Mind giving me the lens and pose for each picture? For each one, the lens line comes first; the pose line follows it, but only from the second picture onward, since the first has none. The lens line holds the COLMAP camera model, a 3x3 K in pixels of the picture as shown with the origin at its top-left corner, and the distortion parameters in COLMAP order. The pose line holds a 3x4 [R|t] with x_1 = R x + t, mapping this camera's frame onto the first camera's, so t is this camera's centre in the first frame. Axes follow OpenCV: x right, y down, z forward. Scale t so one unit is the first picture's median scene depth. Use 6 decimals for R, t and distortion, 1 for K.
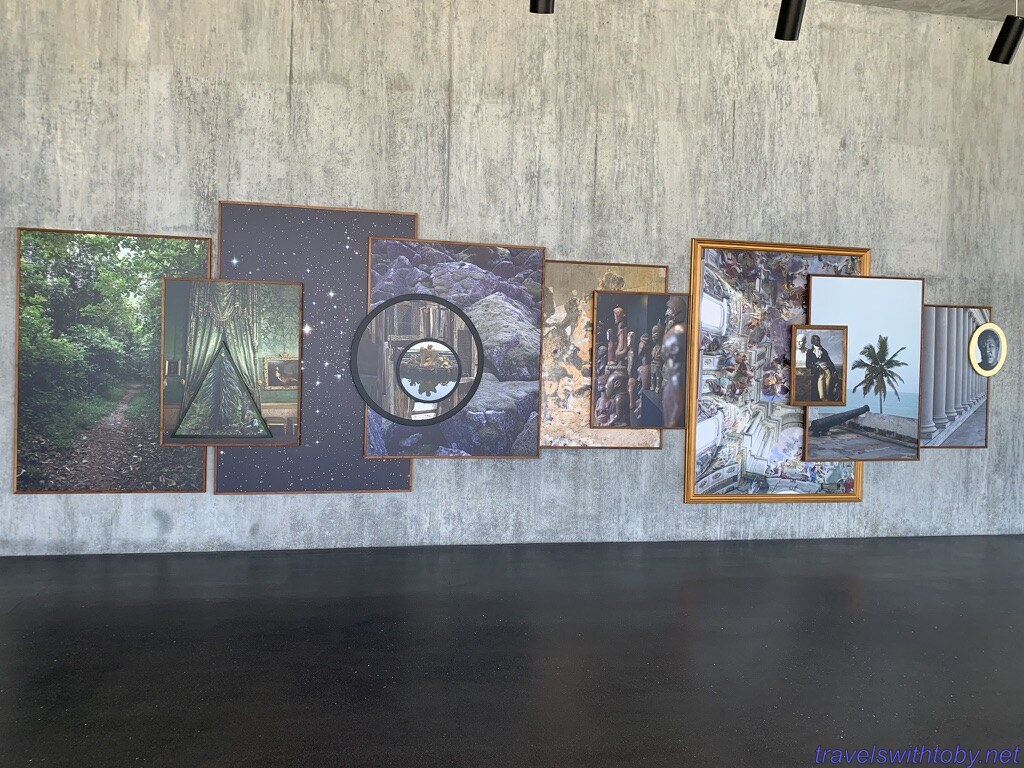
lens RADIAL K [[771.3, 0, 518.4], [0, 771.3, 392.4], [0, 0, 1]] dist [0.048140, -0.044781]
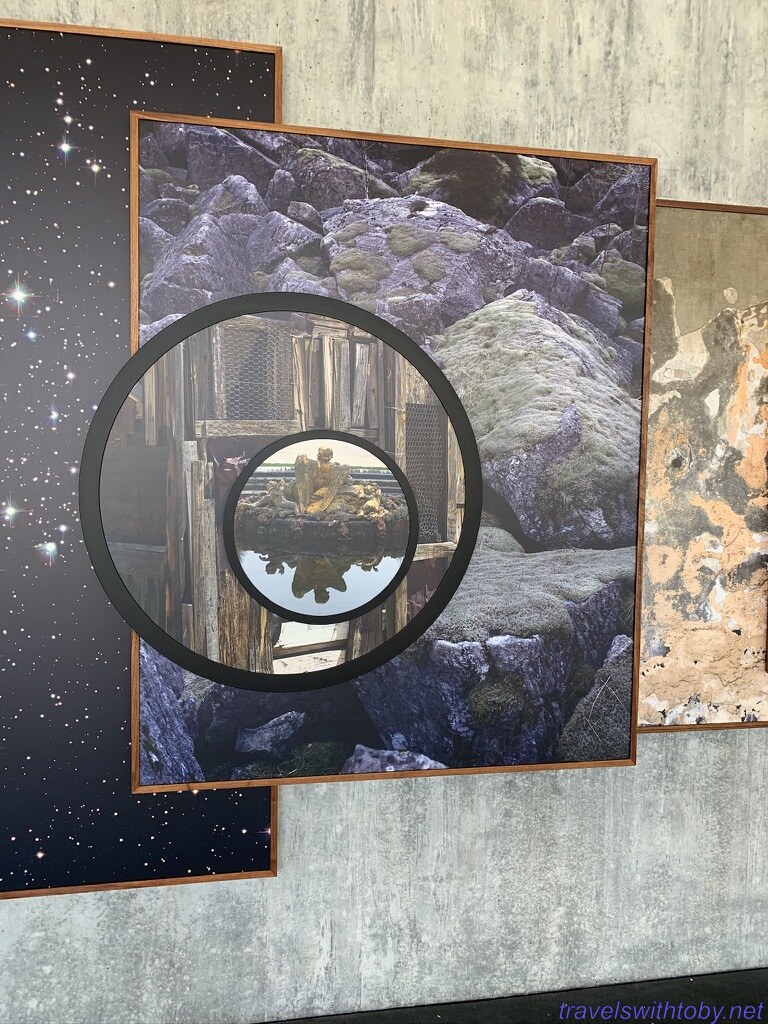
lens RADIAL K [[771.3, 0, 376.7], [0, 771.3, 509.5], [0, 0, 1]] dist [0.048140, -0.044781]
pose [[0.998116, -0.012837, -0.060000, -0.070823], [0.012981, 0.999914, 0.002003, -0.035033], [0.059969, -0.002779, 0.998196, 0.653615]]
